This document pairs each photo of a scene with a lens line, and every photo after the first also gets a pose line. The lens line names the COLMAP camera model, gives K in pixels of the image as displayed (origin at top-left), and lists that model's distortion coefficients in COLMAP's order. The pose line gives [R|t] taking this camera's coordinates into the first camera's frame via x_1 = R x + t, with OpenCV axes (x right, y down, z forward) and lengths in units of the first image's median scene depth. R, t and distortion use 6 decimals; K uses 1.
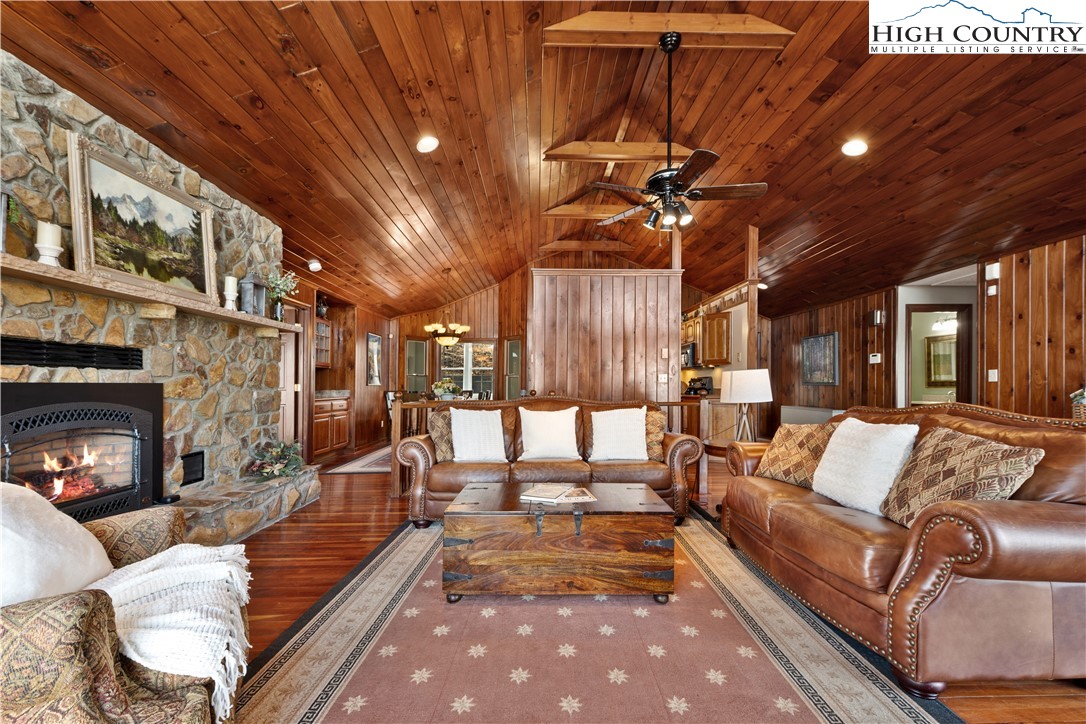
lens RADIAL K [[424.9, 0, 543.0], [0, 424.9, 362.0], [0, 0, 1]] dist [0.008124, -0.000373]
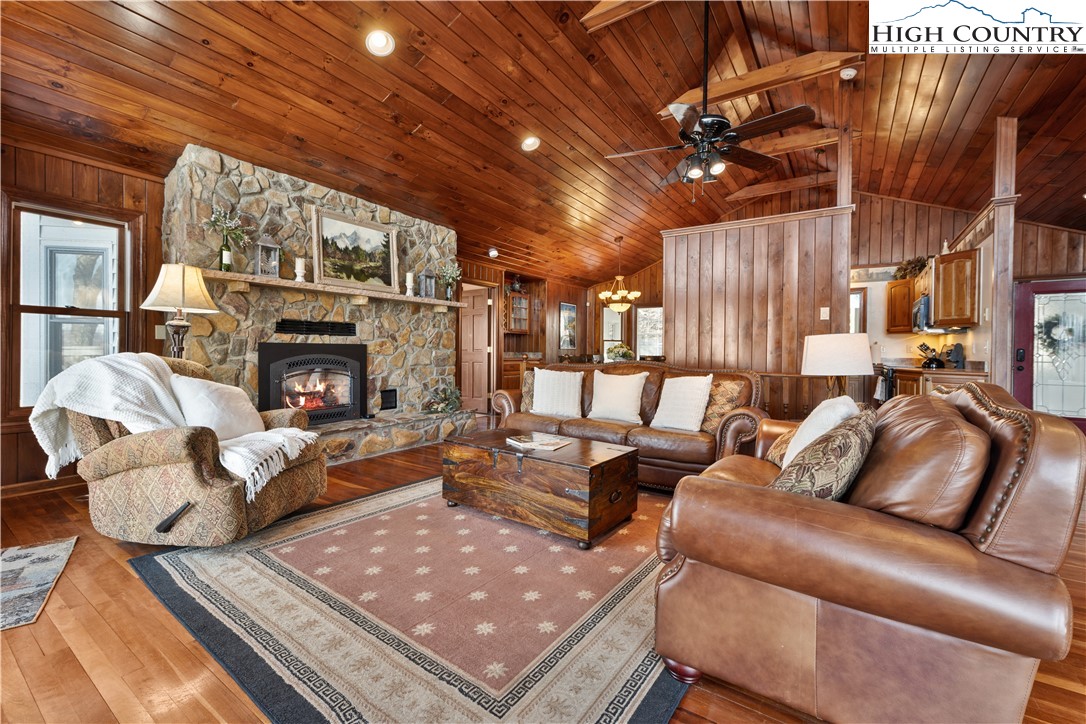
lens RADIAL K [[442.9, 0, 542.0], [0, 442.9, 331.2], [0, 0, 1]] dist [0.009098, -0.000061]
pose [[0.816883, -0.008735, -0.576737, 0.581812], [0.014734, 0.999875, 0.005724, -0.000092], [0.576615, -0.013173, 0.816910, 0.012397]]
